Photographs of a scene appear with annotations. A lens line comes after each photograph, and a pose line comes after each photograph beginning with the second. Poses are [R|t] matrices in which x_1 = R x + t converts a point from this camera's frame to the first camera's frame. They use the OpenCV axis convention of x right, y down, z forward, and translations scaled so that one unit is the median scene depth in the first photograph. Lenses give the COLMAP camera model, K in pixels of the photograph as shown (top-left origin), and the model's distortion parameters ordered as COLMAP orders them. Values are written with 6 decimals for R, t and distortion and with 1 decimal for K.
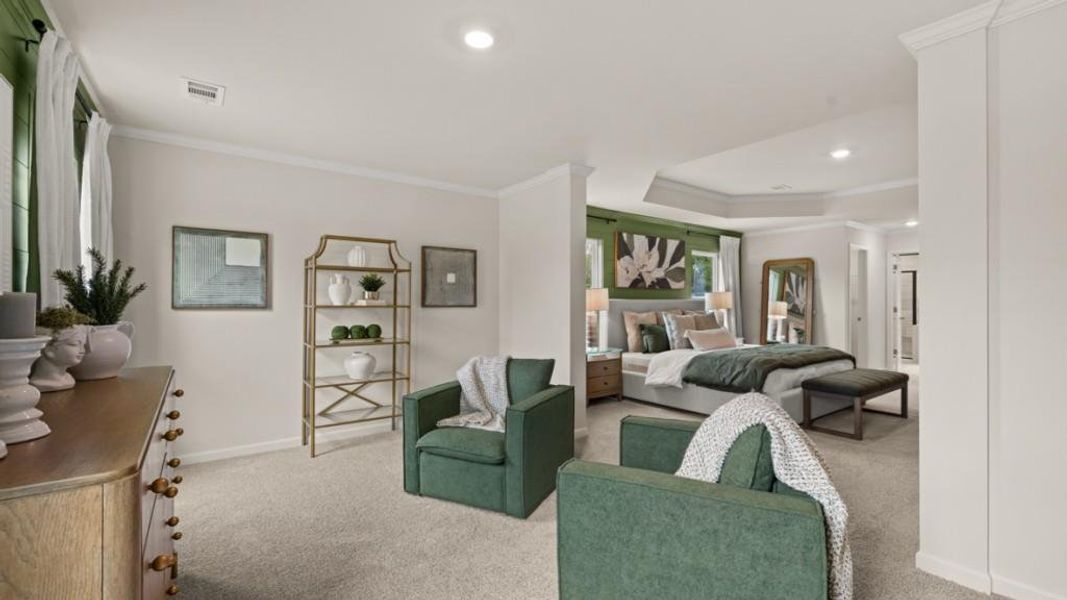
lens RADIAL K [[442.8, 0, 533.6], [0, 442.8, 298.3], [0, 0, 1]] dist [-0.001655, -0.000036]
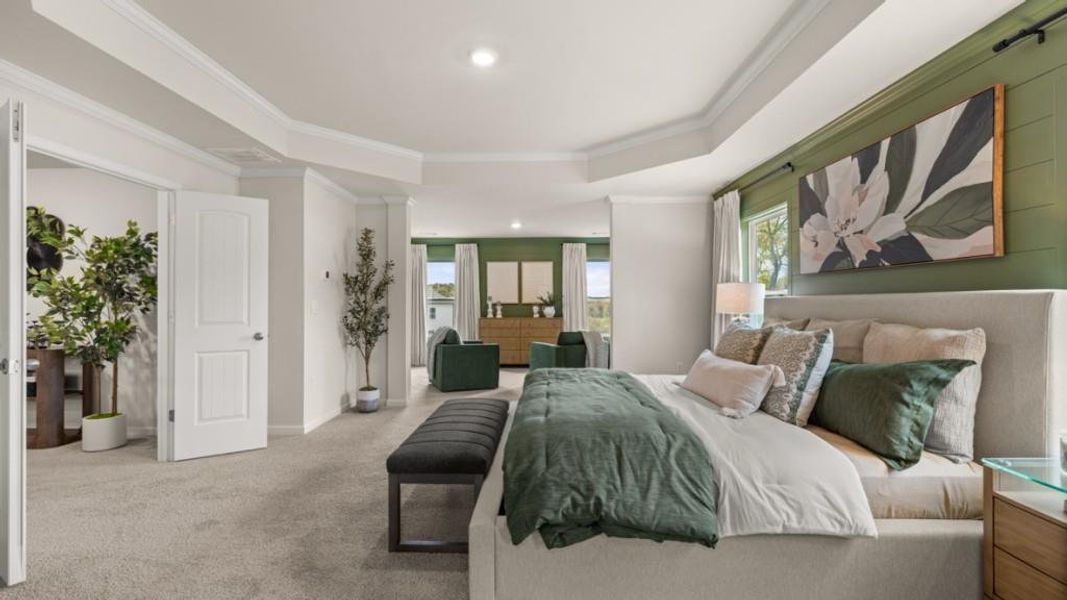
lens RADIAL K [[442.8, 0, 535.0], [0, 442.8, 301.1], [0, 0, 1]] dist [-0.001655, -0.000036]
pose [[-0.607096, -0.004822, -0.794614, 0.820111], [0.003553, 0.999955, -0.008783, 0.011853], [0.794621, -0.008155, -0.607052, 1.031472]]
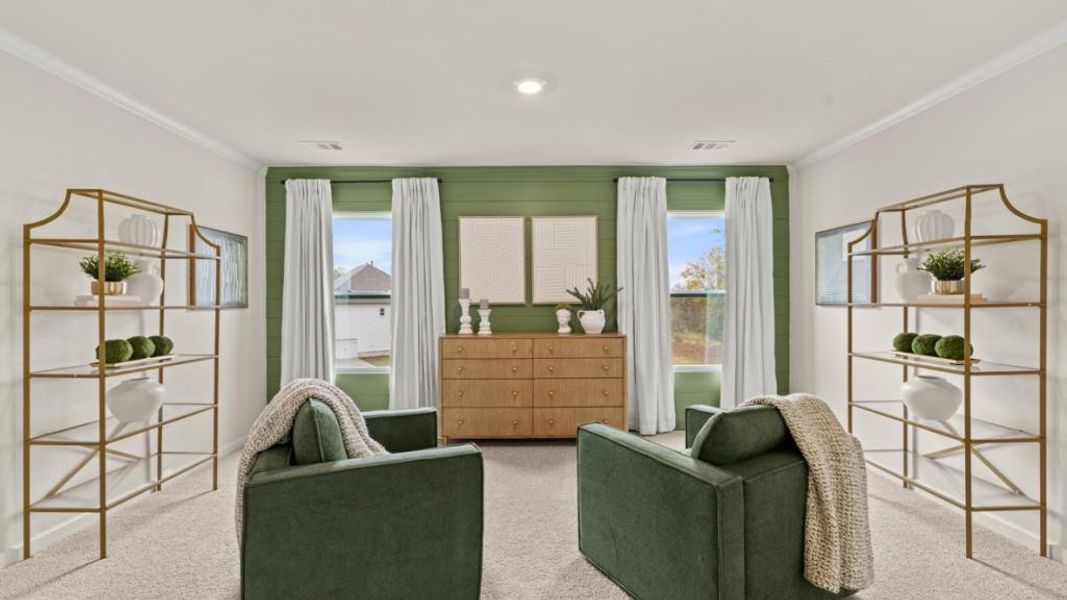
lens RADIAL K [[455.8, 0, 531.2], [0, 455.8, 303.0], [0, 0, 1]] dist [0.000549, 0.000106]
pose [[-0.595595, 0.002548, -0.803281, 0.287798], [0.007869, 0.999965, -0.002663, 0.007752], [0.803247, -0.007907, -0.595594, 0.557812]]
